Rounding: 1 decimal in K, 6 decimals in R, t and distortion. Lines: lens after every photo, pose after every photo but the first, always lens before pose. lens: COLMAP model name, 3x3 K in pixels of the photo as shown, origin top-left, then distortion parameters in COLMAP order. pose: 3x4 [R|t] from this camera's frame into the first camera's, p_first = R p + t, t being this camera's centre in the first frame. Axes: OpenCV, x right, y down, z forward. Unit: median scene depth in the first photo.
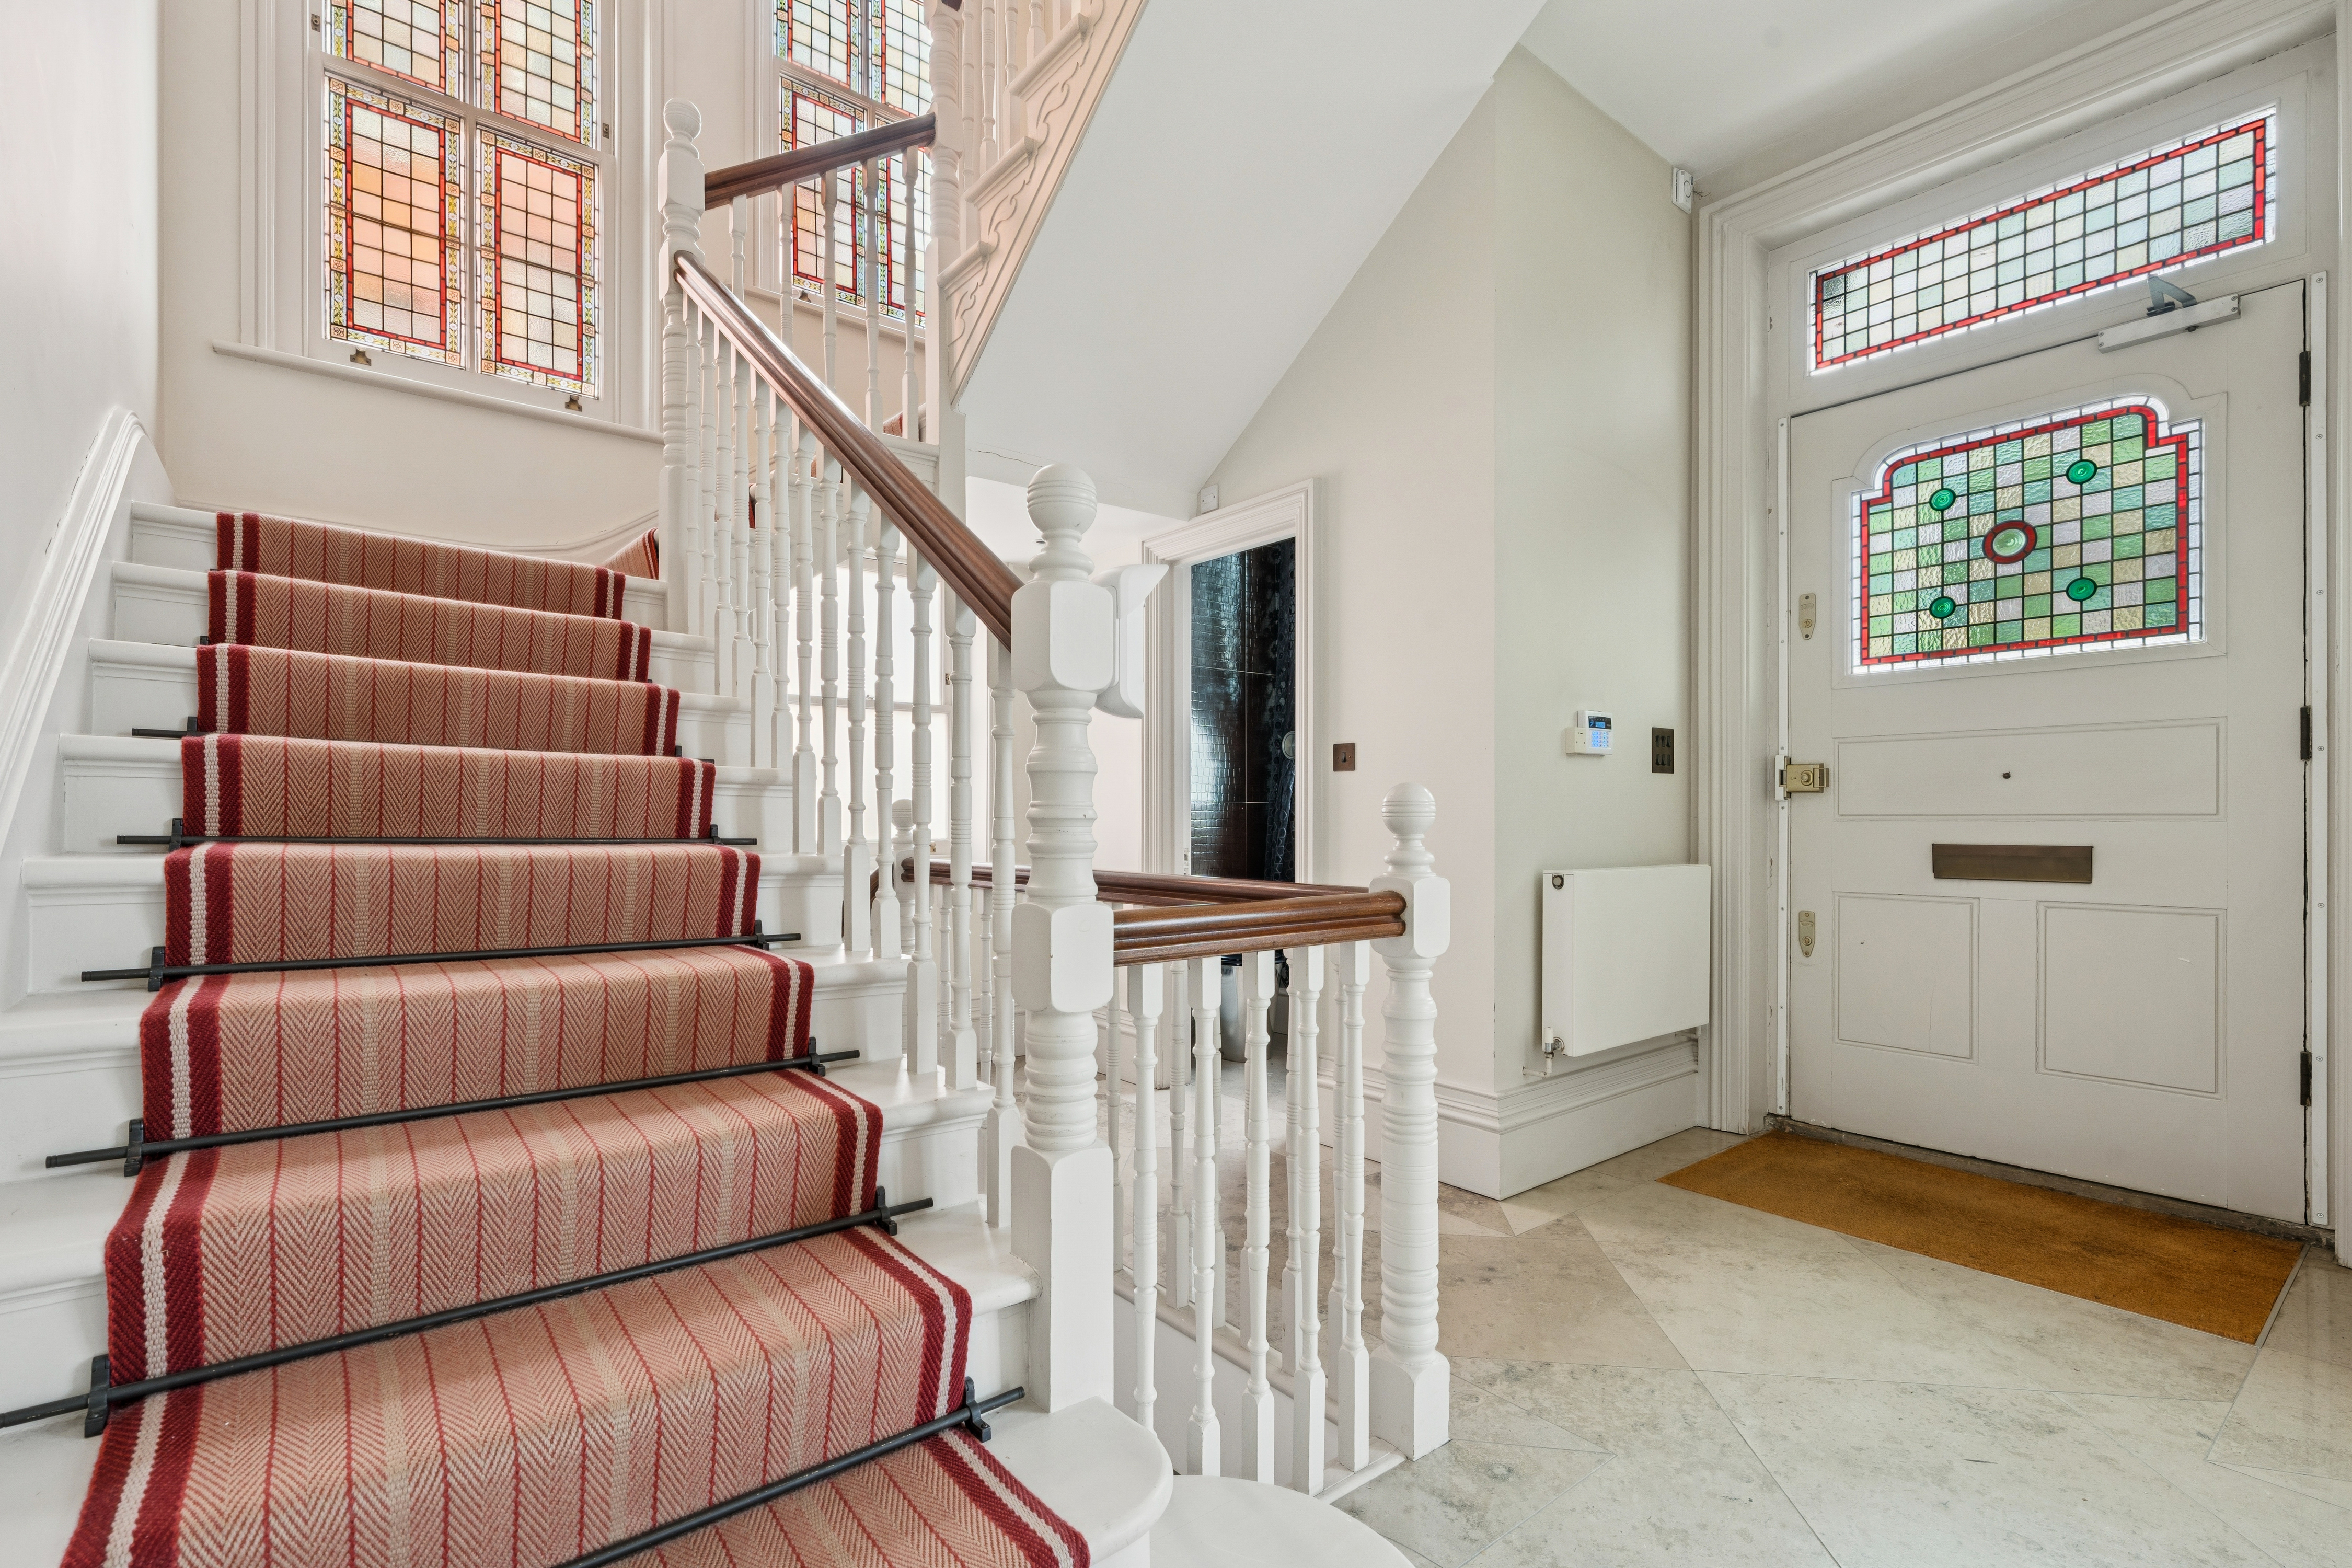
lens RADIAL K [[1065.4, 0, 1185.8], [0, 1065.4, 796.6], [0, 0, 1]] dist [-0.001877, -0.000287]
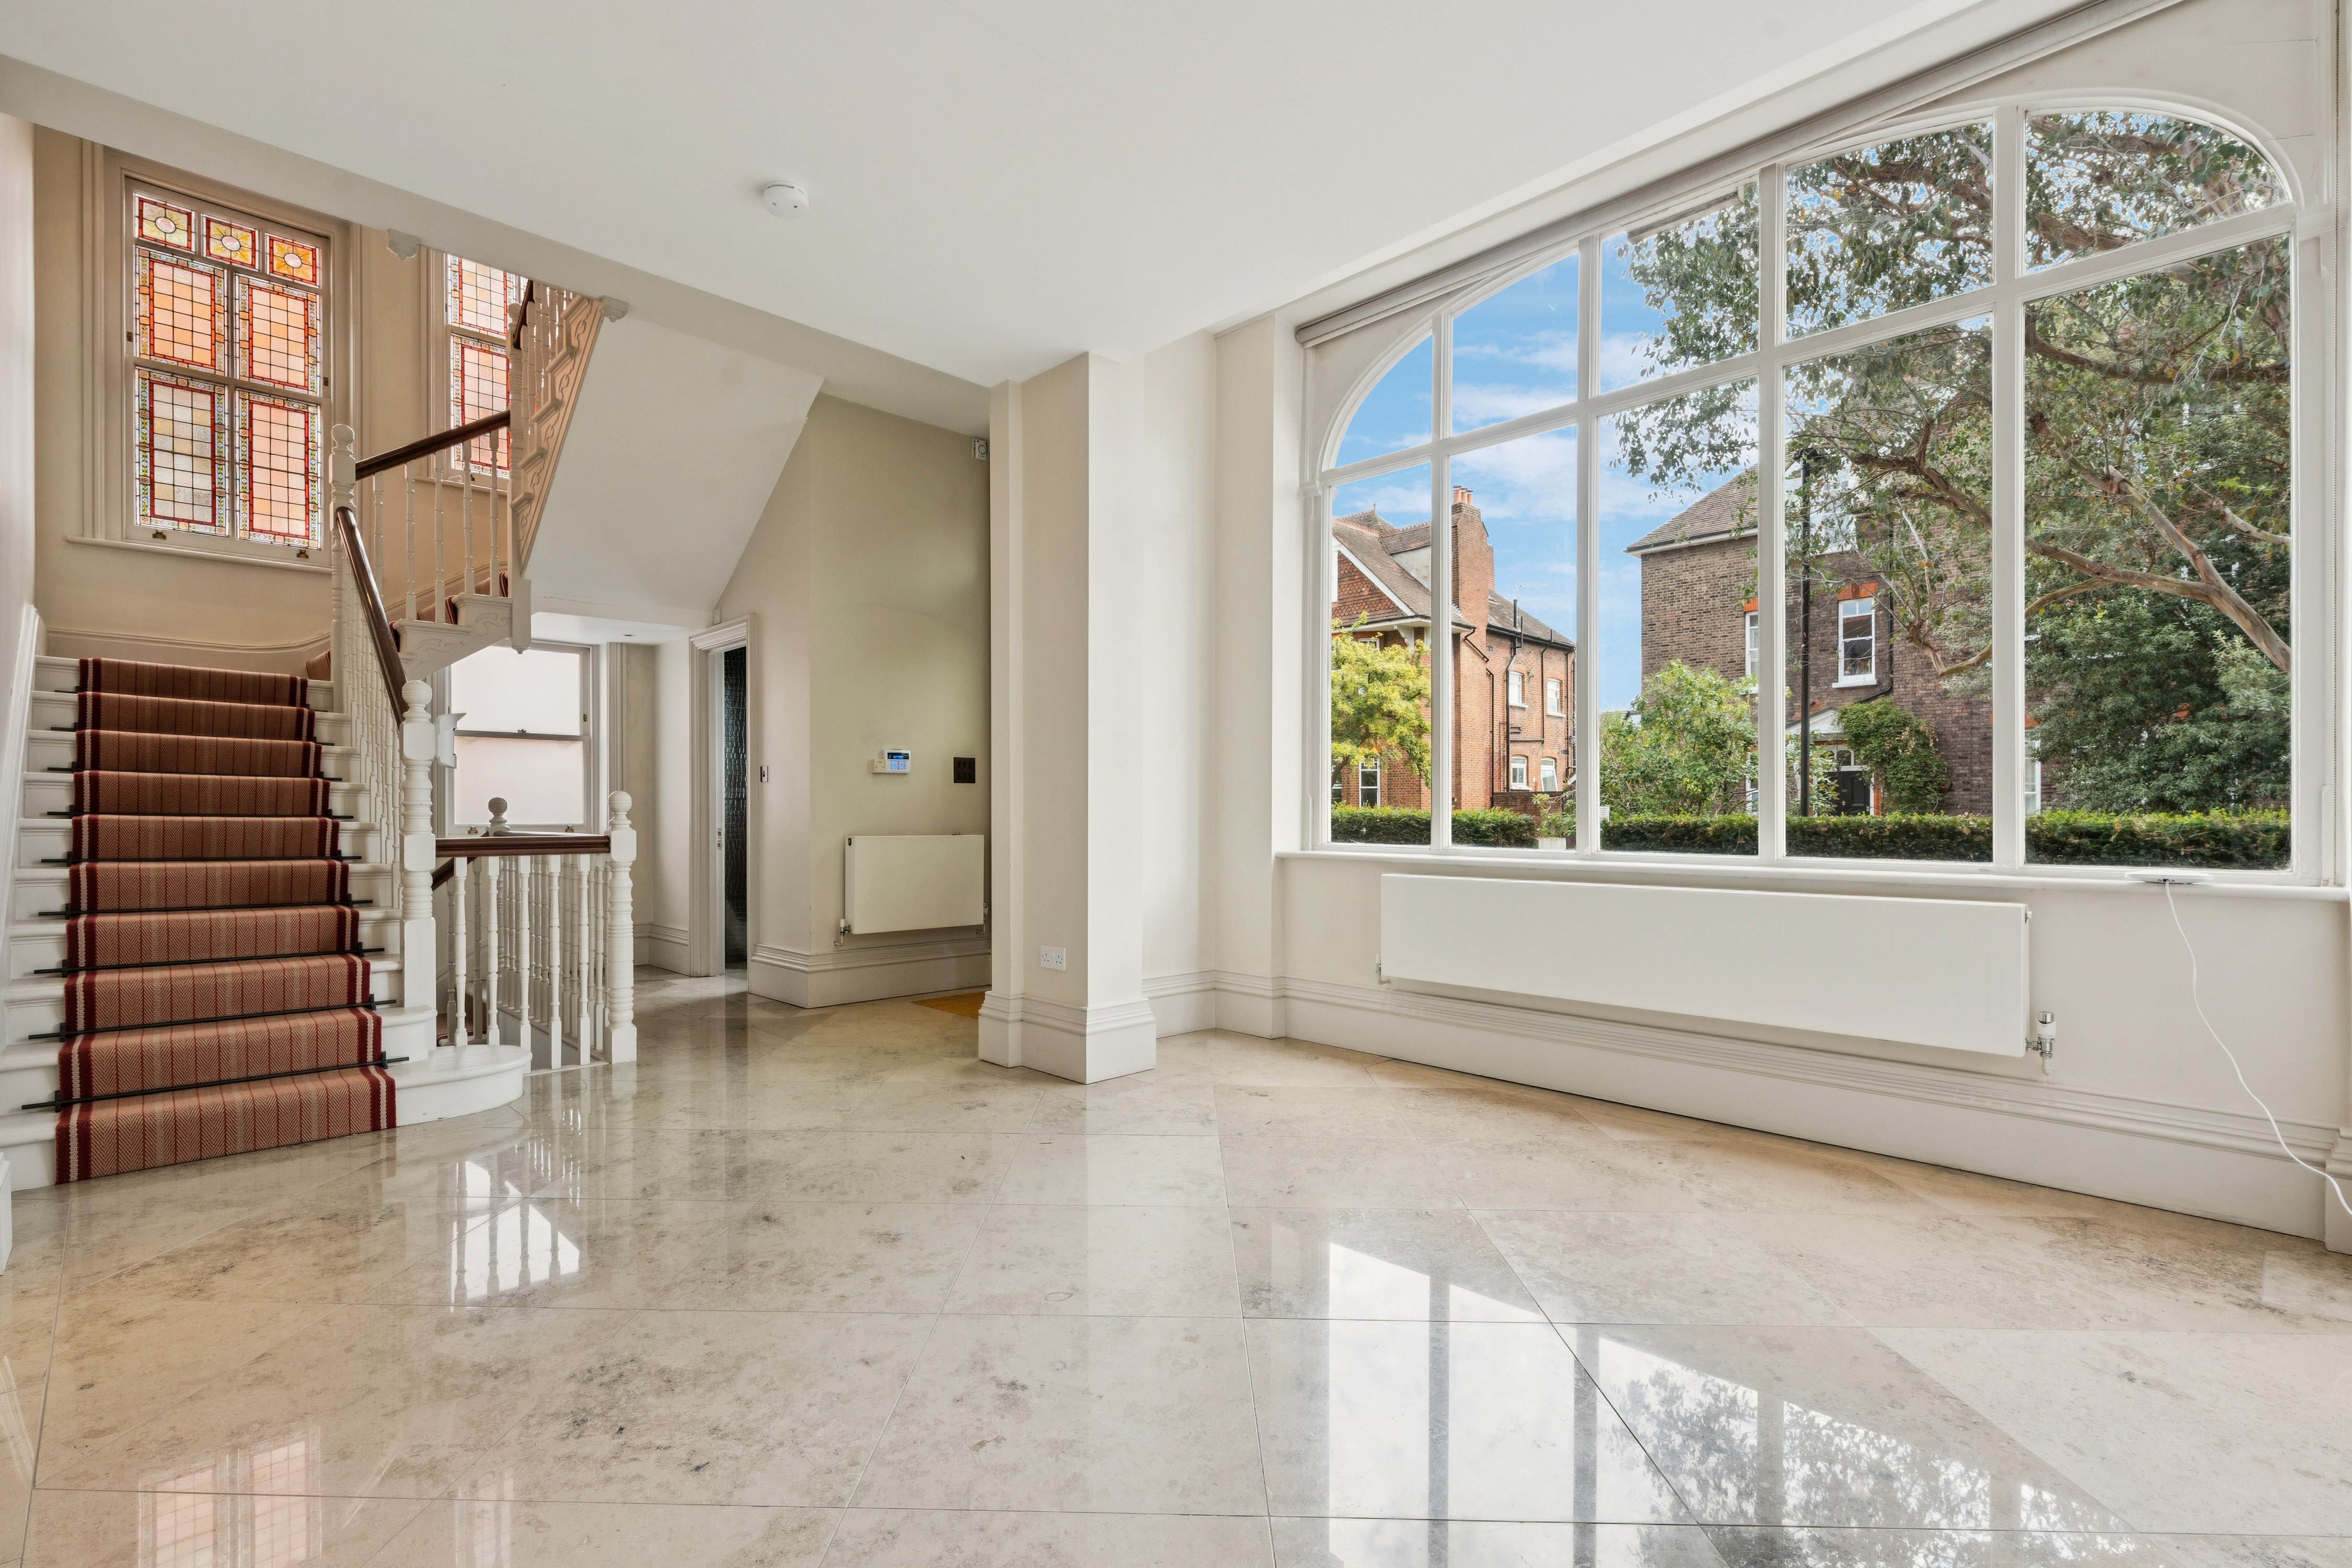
lens RADIAL K [[1065.4, 0, 1166.2], [0, 1065.4, 799.1], [0, 0, 1]] dist [-0.001877, -0.000287]
pose [[0.996068, -0.001988, 0.088575, 0.688762], [0.002131, 0.999997, -0.001529, 0.007837], [-0.088572, 0.001712, 0.996068, -0.849156]]
